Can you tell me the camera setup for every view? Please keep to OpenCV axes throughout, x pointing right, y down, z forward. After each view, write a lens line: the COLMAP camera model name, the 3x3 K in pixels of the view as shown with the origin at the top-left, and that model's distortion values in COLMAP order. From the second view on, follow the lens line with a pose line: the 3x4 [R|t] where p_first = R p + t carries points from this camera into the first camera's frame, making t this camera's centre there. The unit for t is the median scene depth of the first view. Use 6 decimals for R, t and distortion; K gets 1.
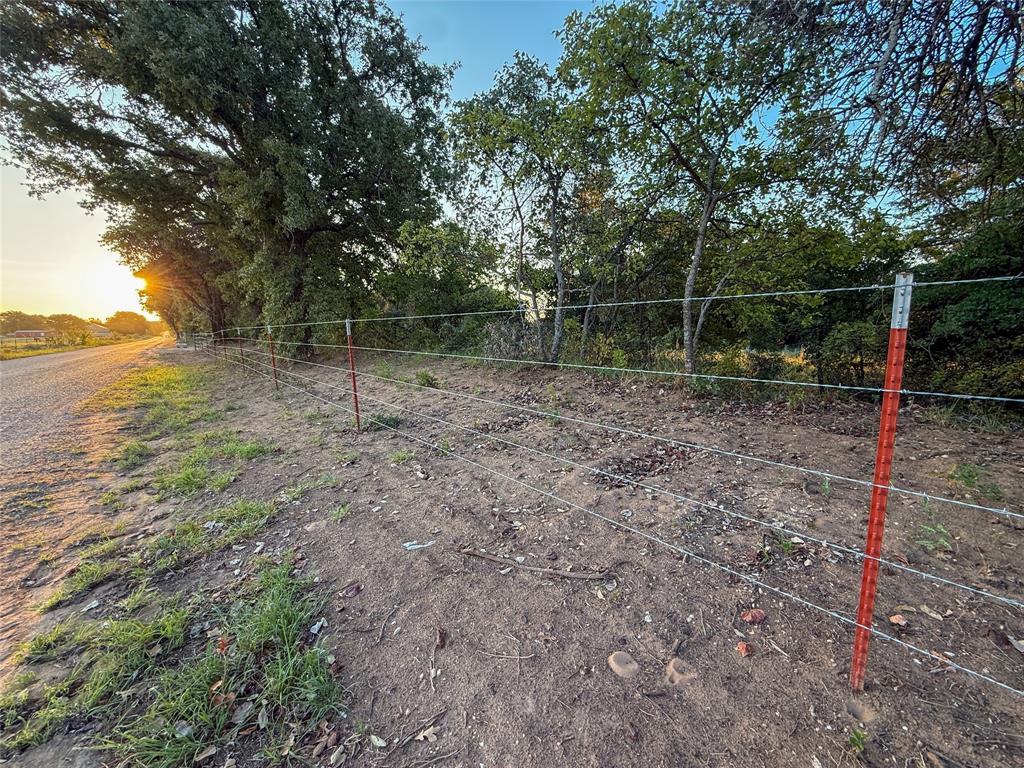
lens RADIAL K [[410.2, 0, 512.8], [0, 410.2, 387.0], [0, 0, 1]] dist [-0.001250, -0.000038]
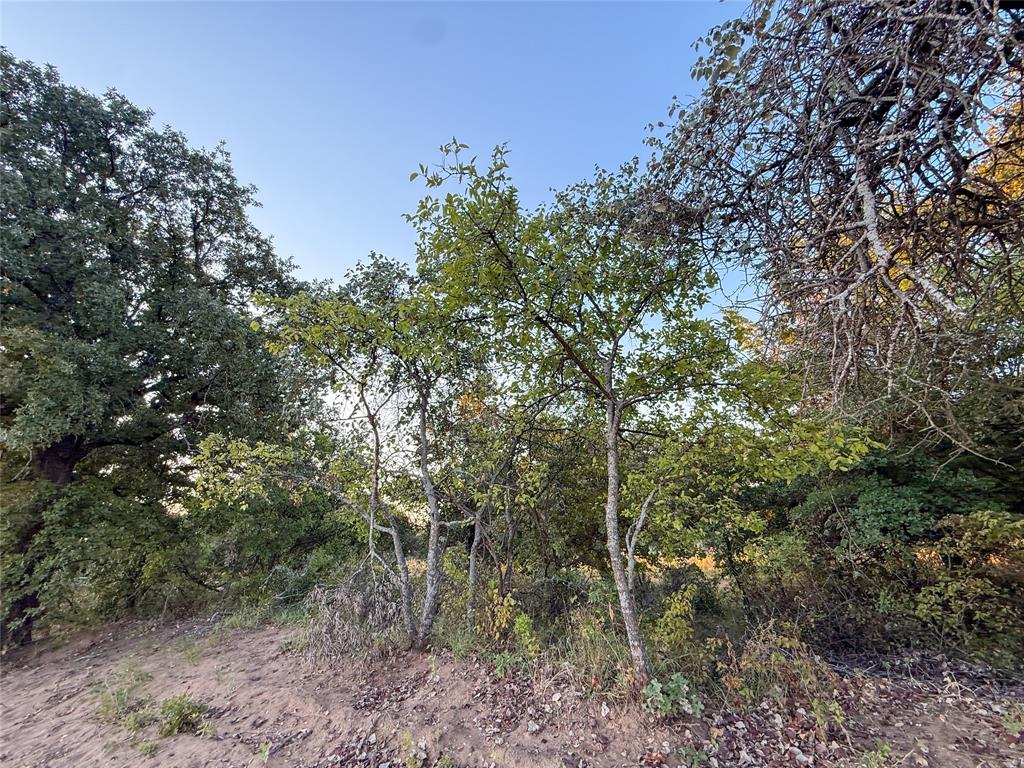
lens RADIAL K [[410.2, 0, 512.3], [0, 410.2, 387.0], [0, 0, 1]] dist [-0.001250, -0.000038]
pose [[0.965756, 0.015668, 0.258977, 0.065711], [0.104895, 0.889380, -0.444972, -0.122800], [-0.237301, 0.456899, 0.857281, 0.268800]]
